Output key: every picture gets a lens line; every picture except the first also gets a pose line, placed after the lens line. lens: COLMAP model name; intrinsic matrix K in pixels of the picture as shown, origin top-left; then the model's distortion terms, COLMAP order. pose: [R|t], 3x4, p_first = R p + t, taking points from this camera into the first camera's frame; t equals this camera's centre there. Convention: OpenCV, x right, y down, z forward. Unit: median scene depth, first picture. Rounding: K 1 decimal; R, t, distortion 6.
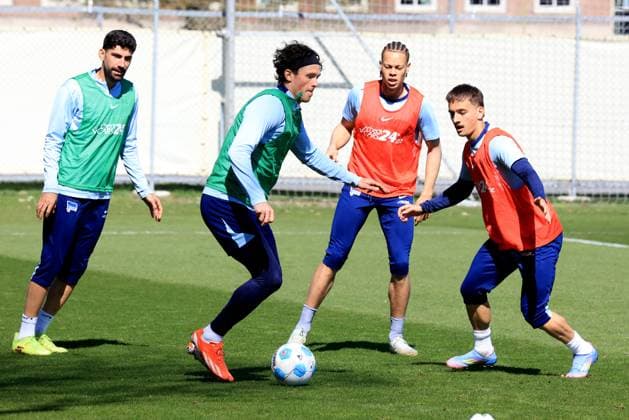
lens RADIAL K [[3515.6, 0, 314.5], [0, 3515.6, 210.0], [0, 0, 1]] dist [0.127762, 40.265138]
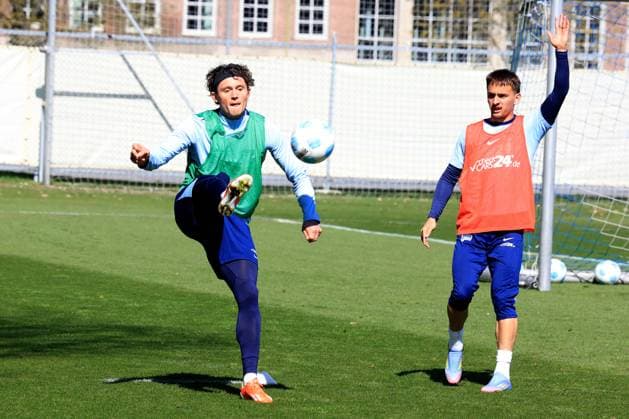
lens RADIAL K [[3515.6, 0, 314.5], [0, 3515.6, 209.5], [0, 0, 1]] dist [0.127762, 40.265138]
pose [[0.999402, 0.026285, 0.022485, 0.041515], [-0.026080, 0.999616, -0.009352, 0.014567], [-0.022722, 0.008760, 0.999703, -0.227739]]
